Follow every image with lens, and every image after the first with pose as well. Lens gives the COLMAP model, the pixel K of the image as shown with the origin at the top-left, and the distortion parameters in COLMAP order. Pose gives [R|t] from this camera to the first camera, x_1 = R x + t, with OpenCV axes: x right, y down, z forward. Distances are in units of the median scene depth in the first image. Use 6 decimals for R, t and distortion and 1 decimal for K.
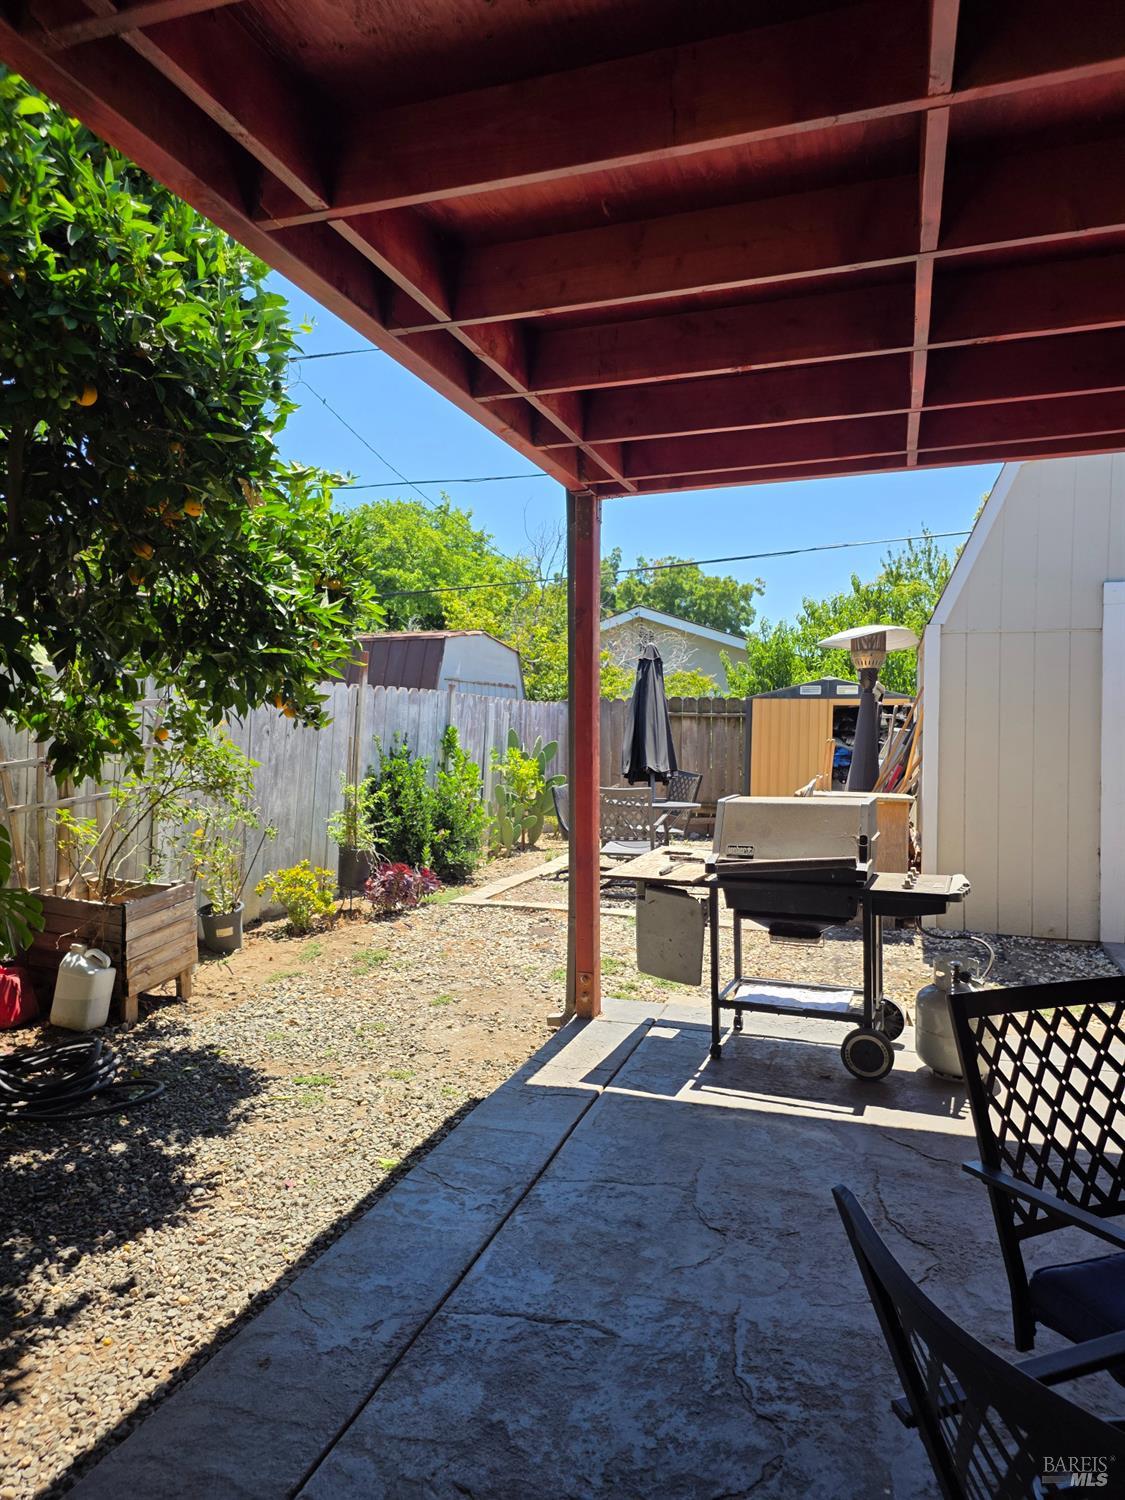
lens RADIAL K [[984.1, 0, 562.5], [0, 984.1, 750.0], [0, 0, 1]] dist [0.129096, -0.229708]
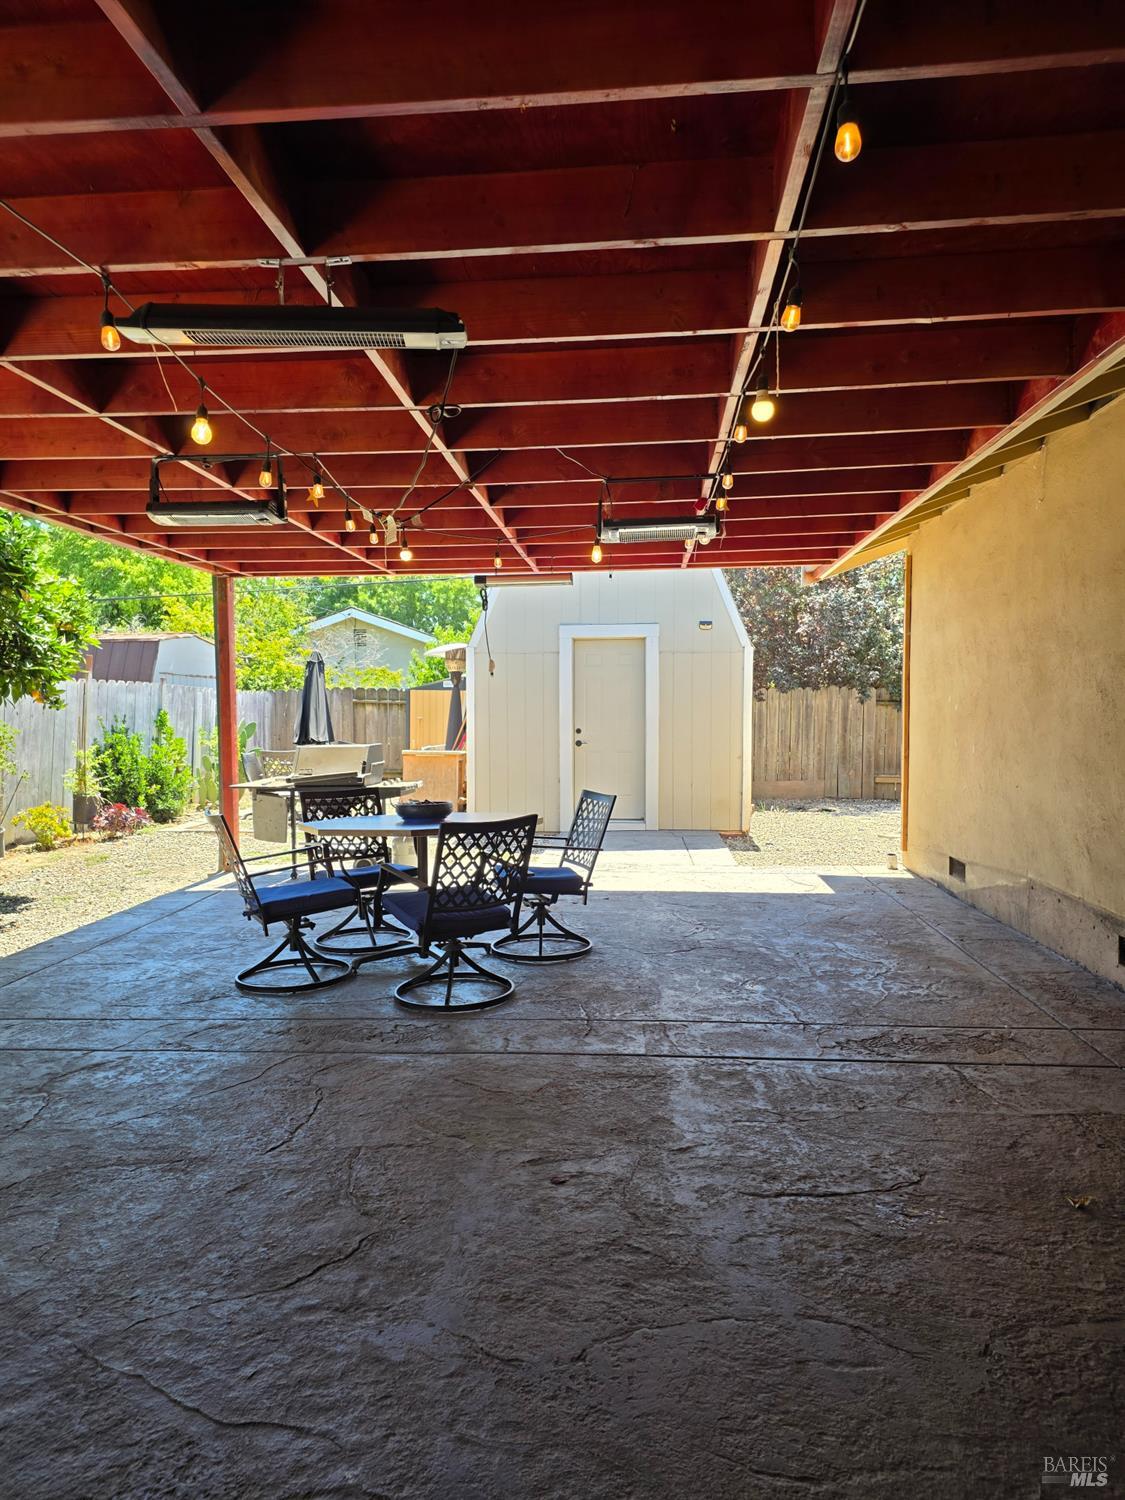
lens RADIAL K [[991.6, 0, 560.1], [0, 991.6, 761.7], [0, 0, 1]] dist [0.146001, -0.235680]
pose [[0.973176, -0.017665, 0.229385, 0.123422], [0.012051, 0.999593, 0.025852, 0.021990], [-0.229748, -0.022394, 0.972992, -0.577800]]
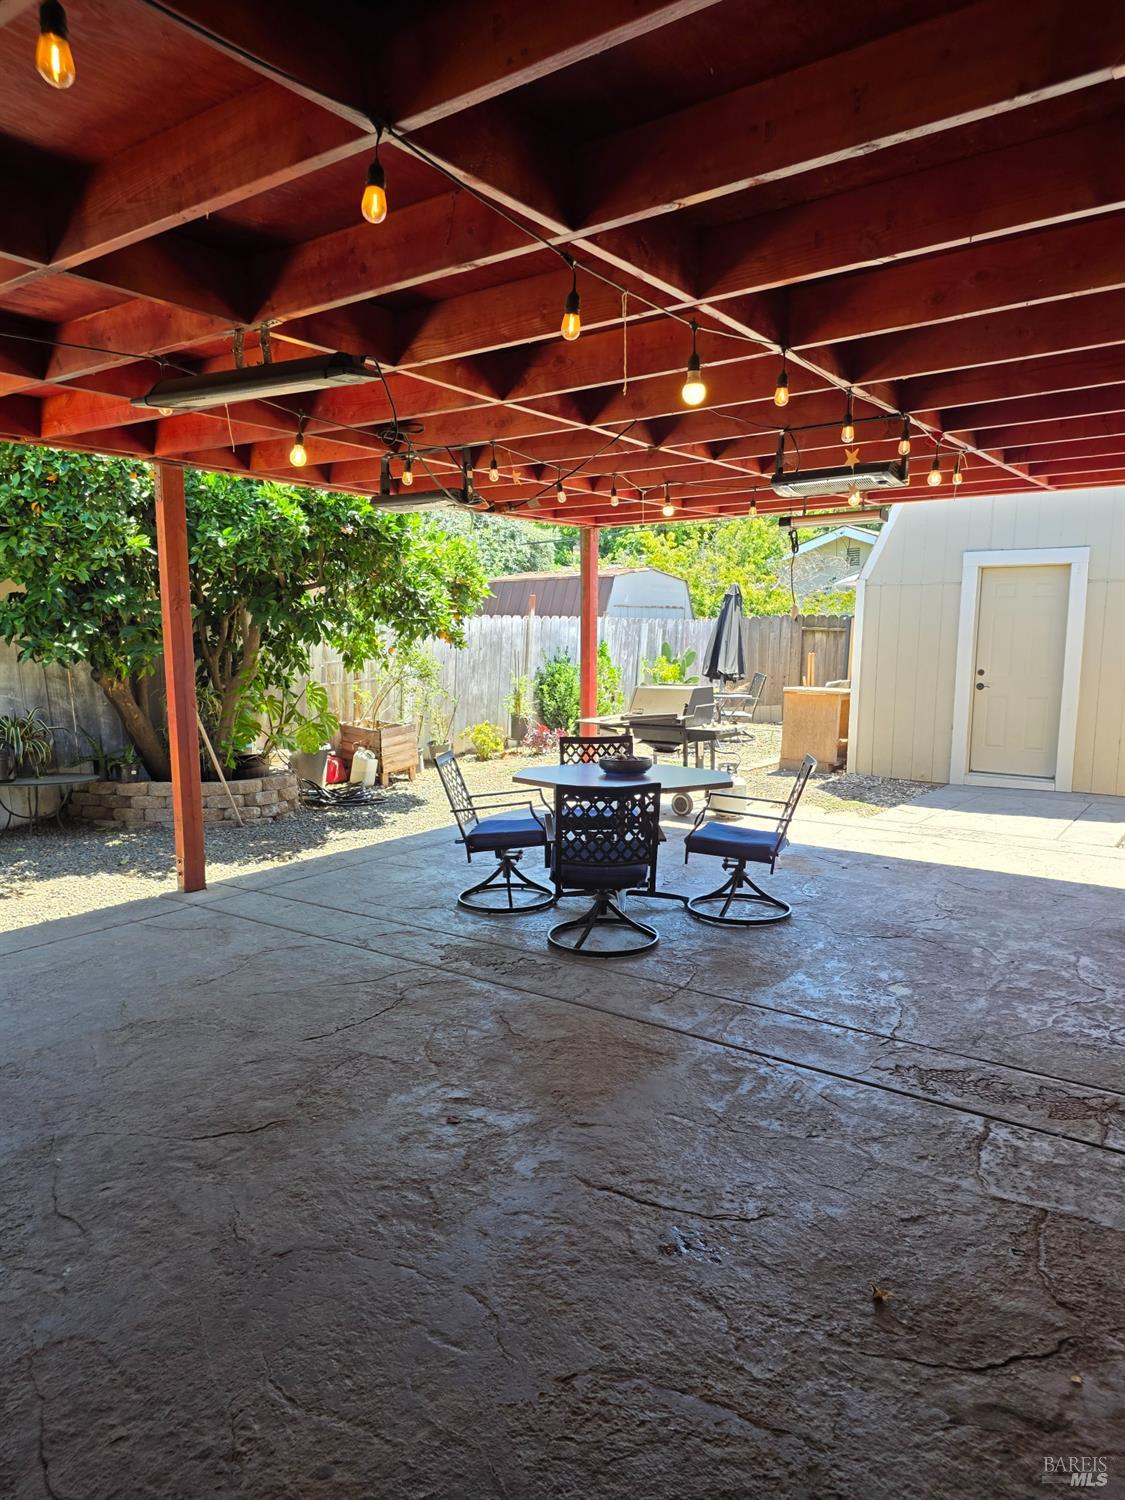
lens RADIAL K [[991.6, 0, 560.1], [0, 991.6, 761.7], [0, 0, 1]] dist [0.146001, -0.235680]
pose [[0.950023, 0.042569, -0.309264, 0.385162], [-0.008280, 0.993747, 0.111349, -0.012509], [0.312070, -0.103223, 0.944435, -0.588890]]
